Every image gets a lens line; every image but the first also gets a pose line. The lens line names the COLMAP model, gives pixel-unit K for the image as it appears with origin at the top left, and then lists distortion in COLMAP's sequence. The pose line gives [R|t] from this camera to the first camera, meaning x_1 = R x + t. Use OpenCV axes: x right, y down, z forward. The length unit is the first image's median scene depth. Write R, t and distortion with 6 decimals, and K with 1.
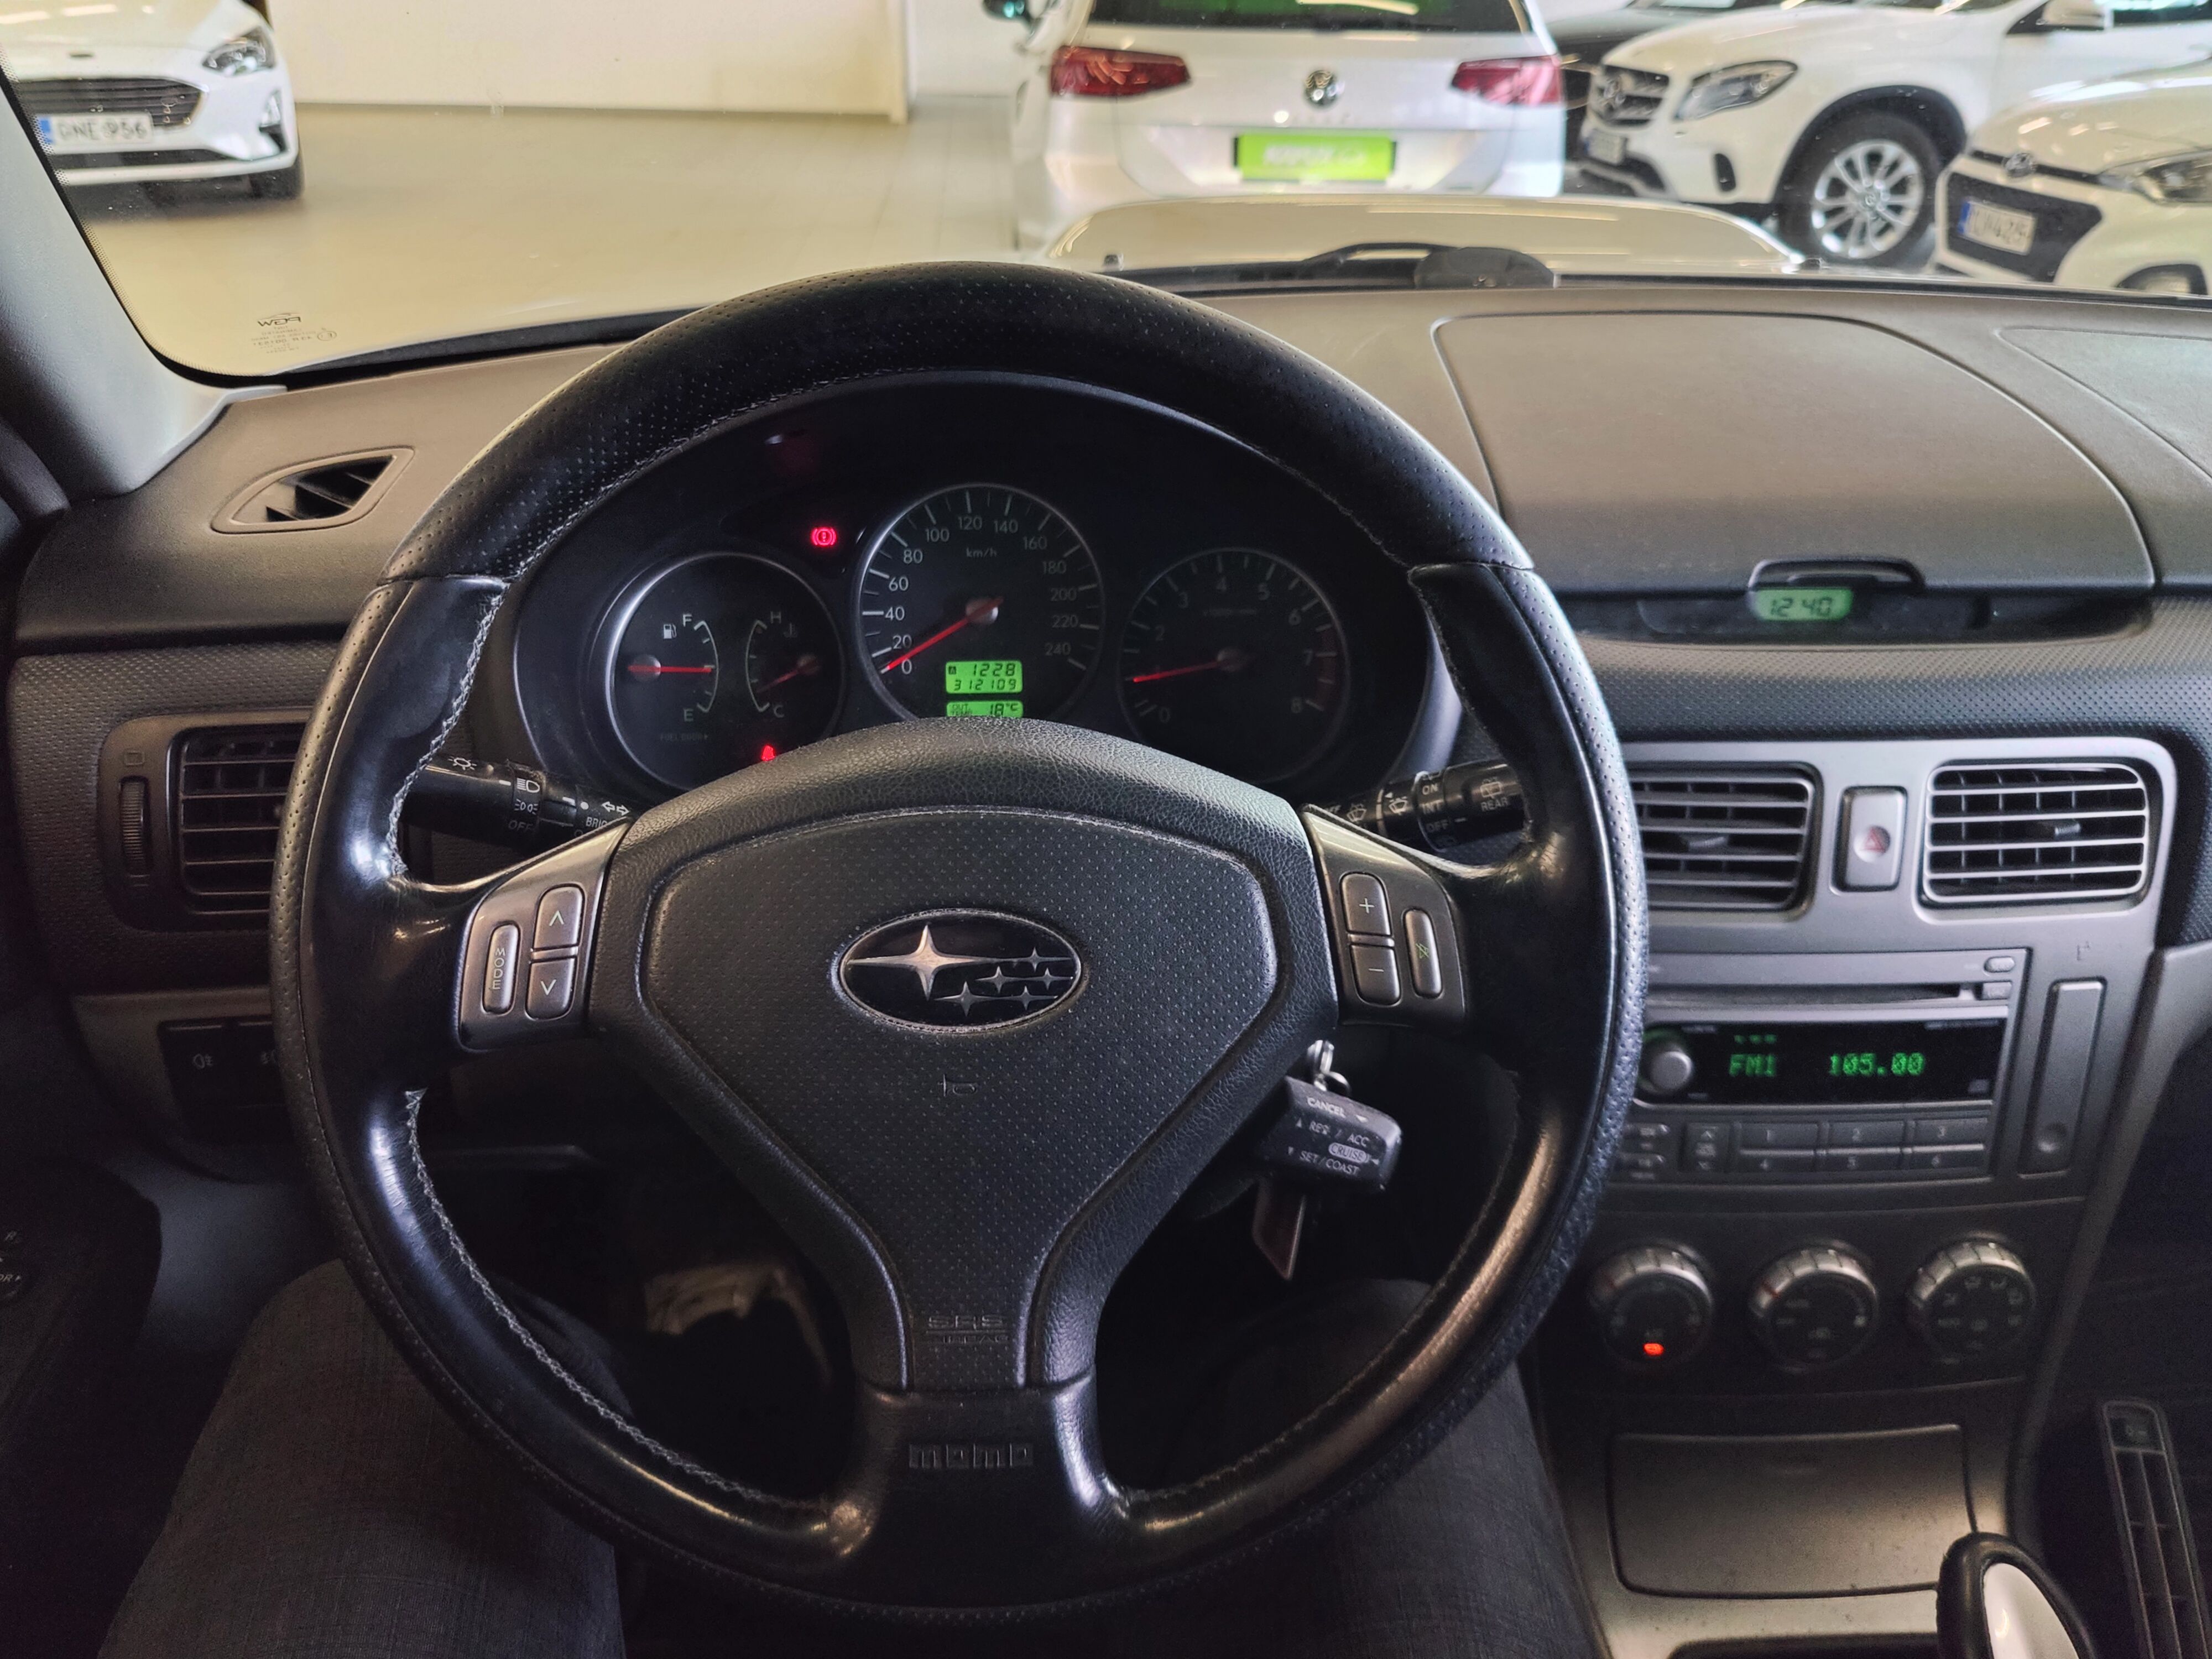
lens RADIAL K [[1754.6, 0, 1107.1], [0, 1754.6, 830.5], [0, 0, 1]] dist [0.029065, -0.036804]
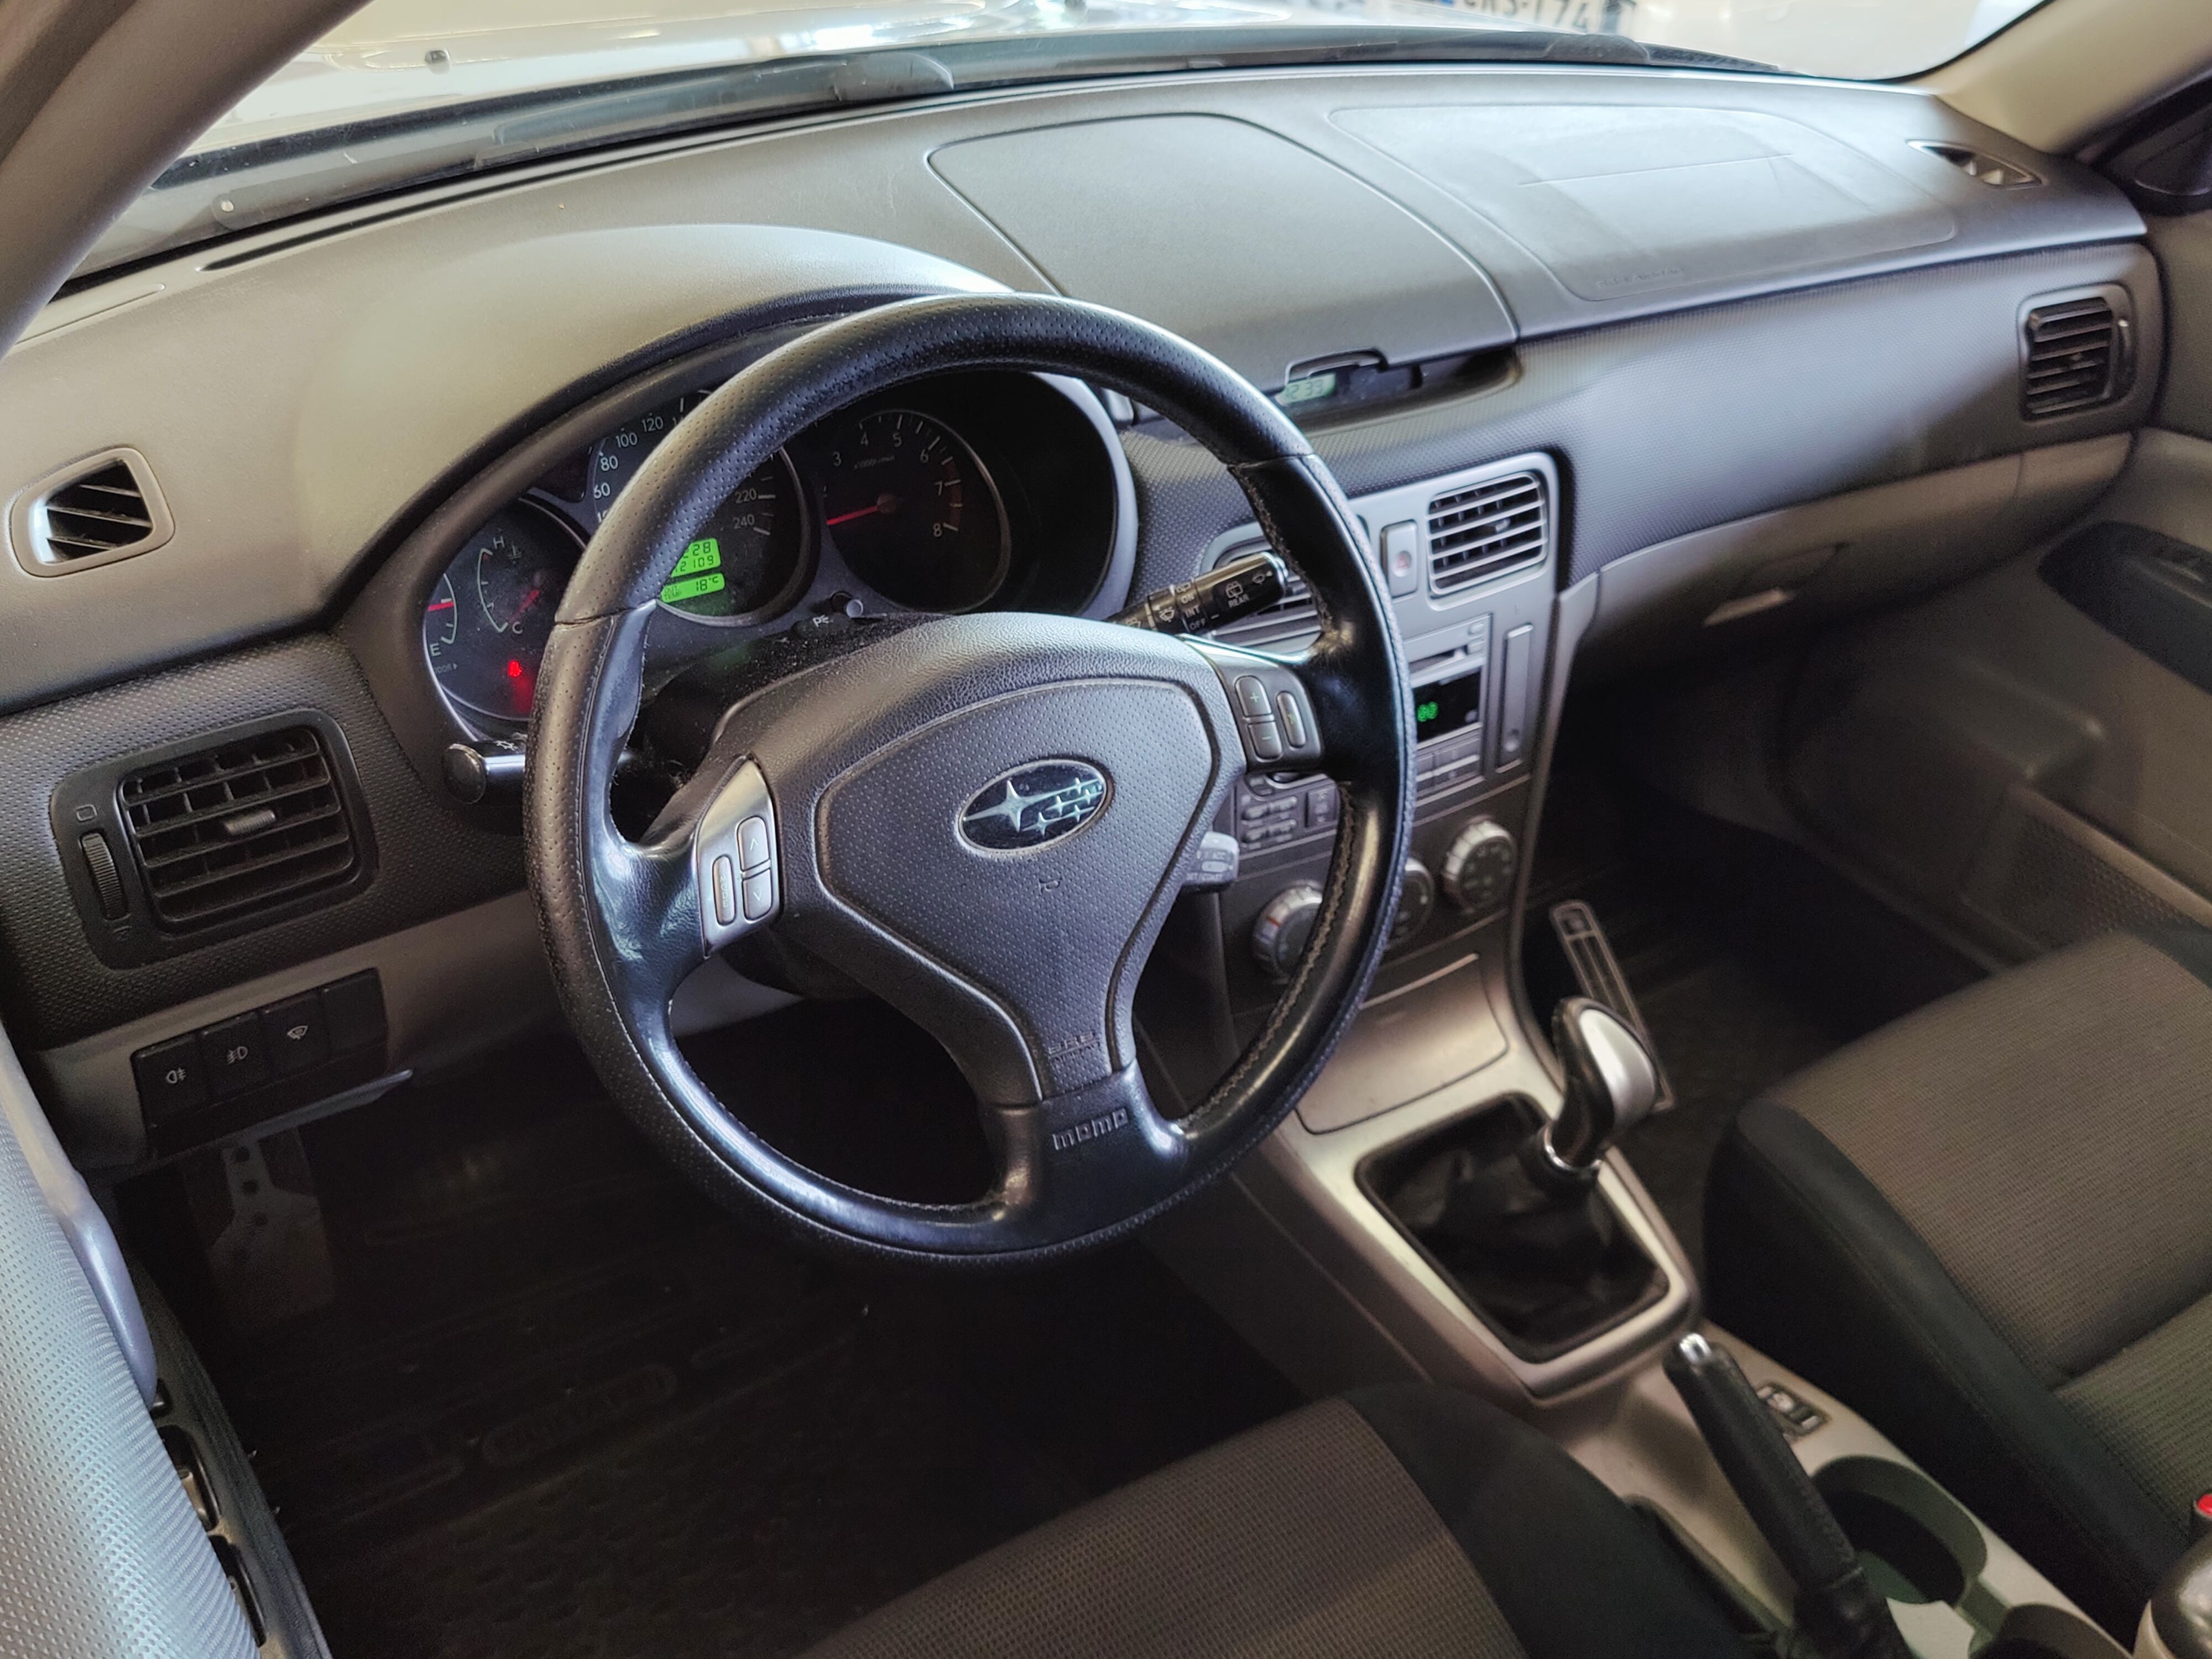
lens RADIAL K [[2161.6, 0, 1113.3], [0, 2161.6, 824.6], [0, 0, 1]] dist [0.018102, 0.000000]
pose [[0.854273, -0.250534, 0.455467, -0.555172], [0.180387, 0.964621, 0.192265, -0.153921], [-0.487522, -0.082087, 0.869244, -0.365432]]
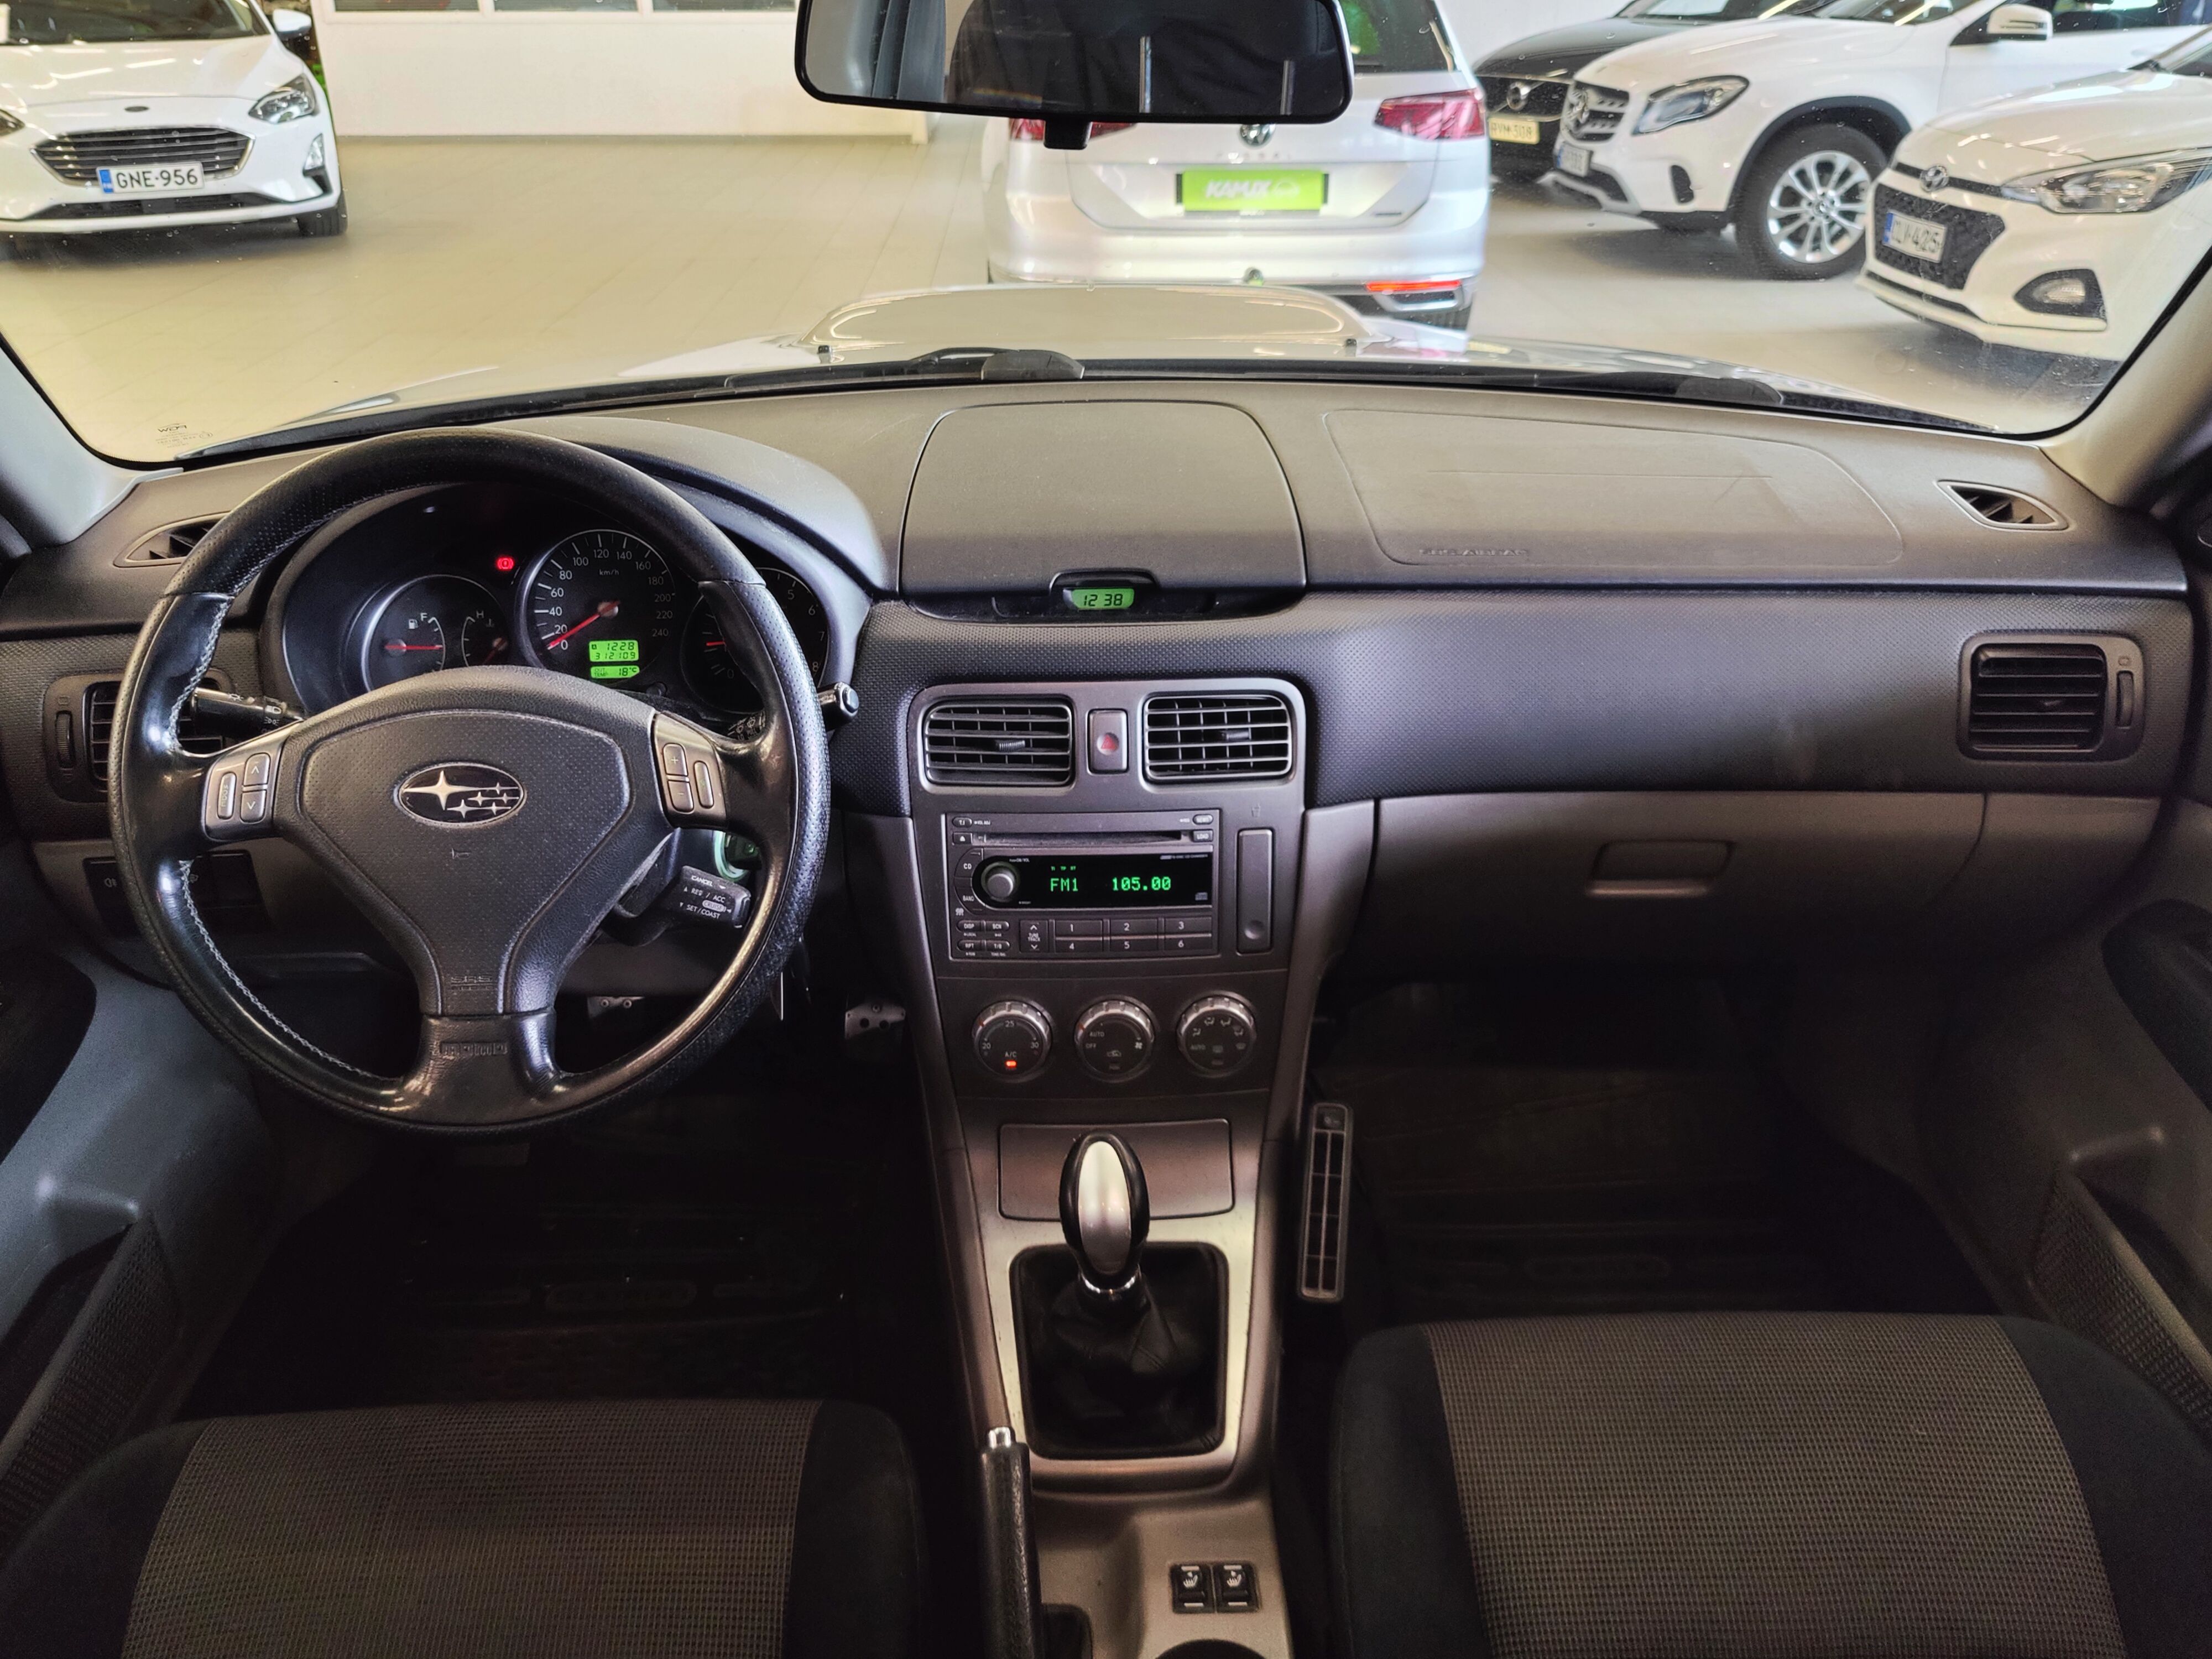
lens RADIAL K [[1754.6, 0, 1103.6], [0, 1754.6, 833.9], [0, 0, 1]] dist [0.029065, -0.036804]
pose [[0.999304, -0.009158, -0.036158, 0.463857], [0.009172, 0.999958, 0.000220, 0.086965], [0.036154, -0.000551, 0.999346, -0.606245]]
